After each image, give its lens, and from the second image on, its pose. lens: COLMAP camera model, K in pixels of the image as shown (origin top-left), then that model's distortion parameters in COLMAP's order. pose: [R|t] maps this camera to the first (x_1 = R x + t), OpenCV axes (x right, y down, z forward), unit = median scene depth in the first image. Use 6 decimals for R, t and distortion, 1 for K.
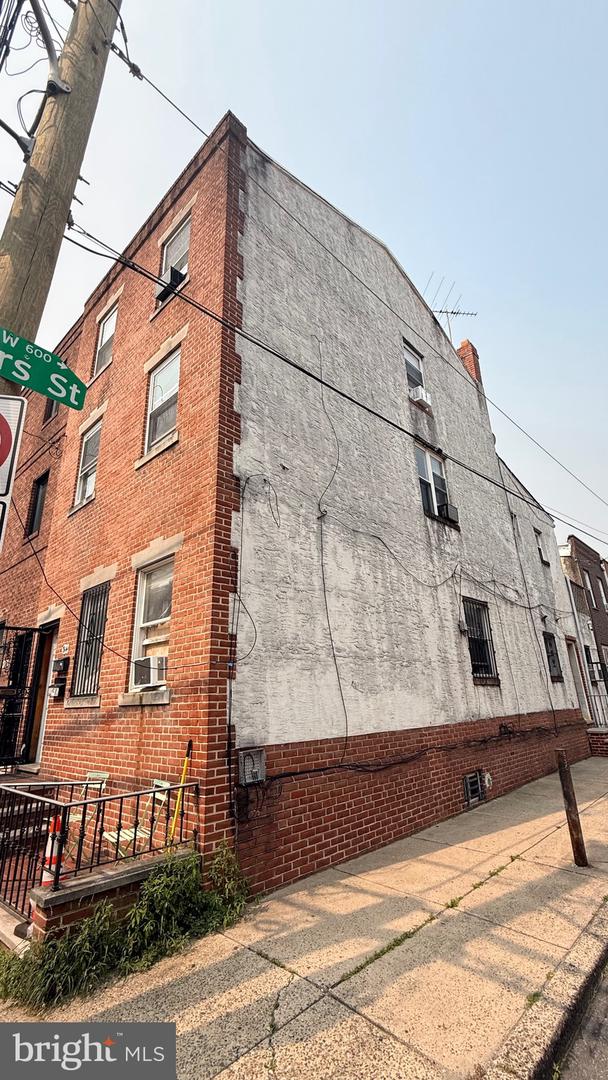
lens RADIAL K [[473.5, 0, 302.5], [0, 473.5, 536.8], [0, 0, 1]] dist [-0.002367, -0.000415]
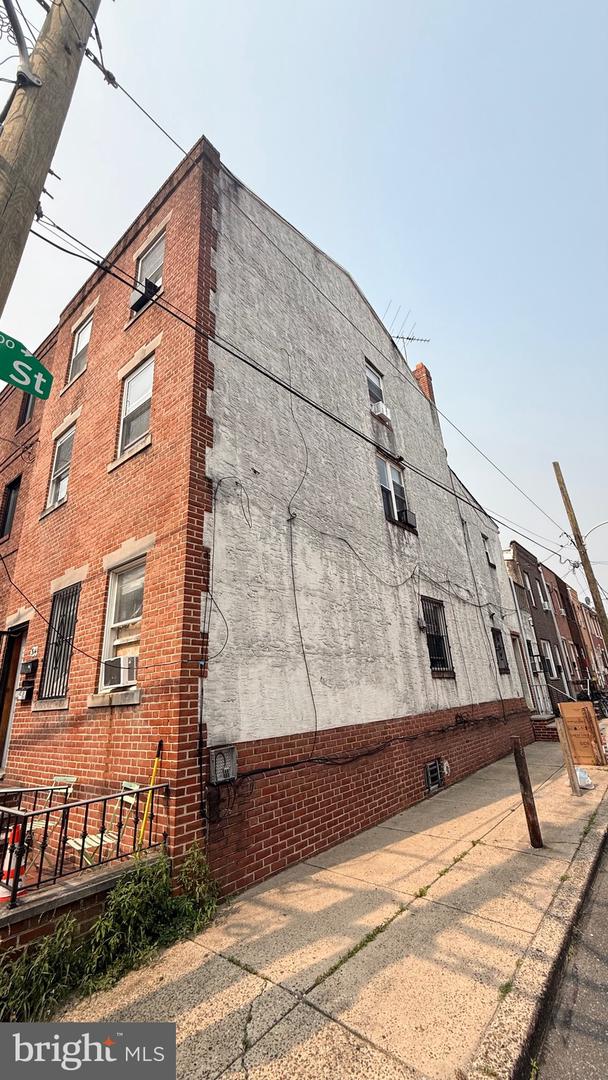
lens RADIAL K [[435.9, 0, 302.9], [0, 435.9, 534.6], [0, 0, 1]] dist [-0.001105, -0.000025]
pose [[0.997158, 0.001084, 0.075326, -0.006868], [0.000650, 0.999735, -0.022991, 0.014684], [-0.075331, 0.022975, 0.996894, 0.042777]]
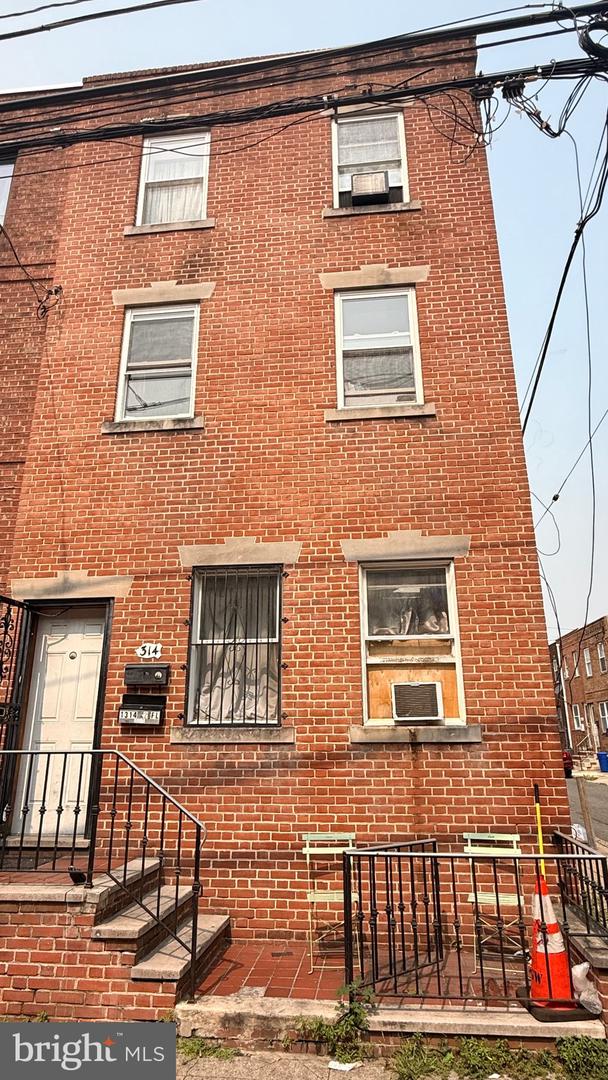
lens RADIAL K [[636.2, 0, 303.7], [0, 636.2, 544.1], [0, 0, 1]] dist [-0.002886, -0.000104]
pose [[0.791000, 0.217068, 0.572015, -1.007656], [-0.222123, 0.973040, -0.062091, 0.123901], [-0.570071, -0.077944, 0.817890, 0.236955]]
